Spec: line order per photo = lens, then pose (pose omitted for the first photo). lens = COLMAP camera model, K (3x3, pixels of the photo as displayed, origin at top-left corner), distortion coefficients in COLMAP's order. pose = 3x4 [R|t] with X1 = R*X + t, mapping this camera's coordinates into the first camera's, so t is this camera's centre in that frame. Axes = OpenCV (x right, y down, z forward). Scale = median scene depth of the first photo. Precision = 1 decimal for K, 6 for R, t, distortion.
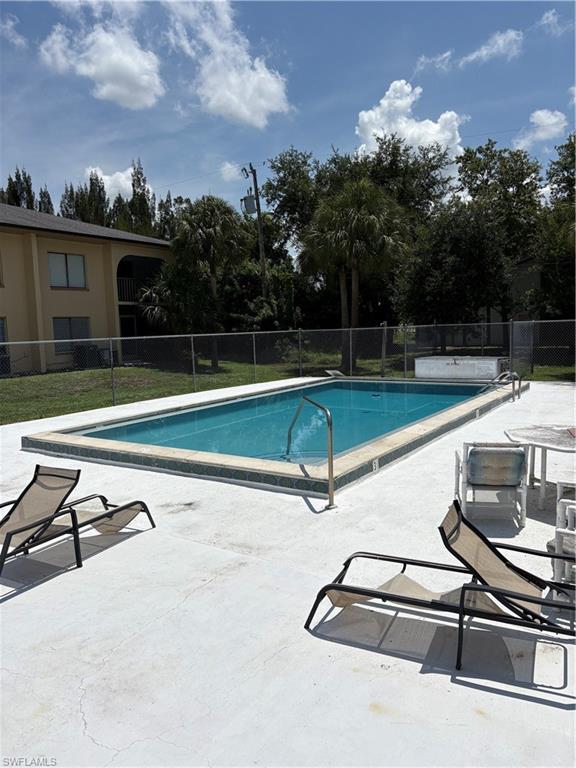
lens RADIAL K [[579.5, 0, 288.3], [0, 579.5, 386.0], [0, 0, 1]] dist [0.047990, -0.045234]
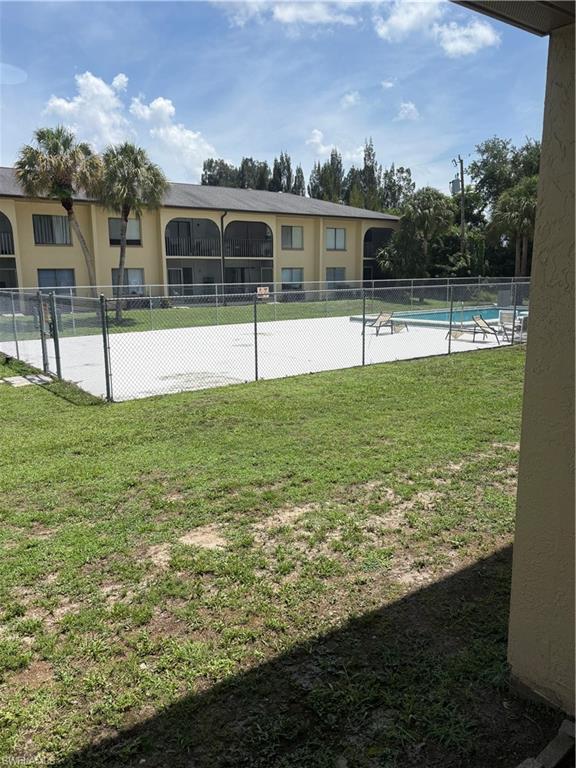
lens RADIAL K [[579.5, 0, 273.1], [0, 579.5, 380.3], [0, 0, 1]] dist [0.047990, -0.045234]
pose [[0.933852, 0.081022, -0.348361, 0.044925], [-0.051187, 0.994253, 0.094029, 0.039050], [0.353977, -0.069977, 0.932633, -0.449010]]
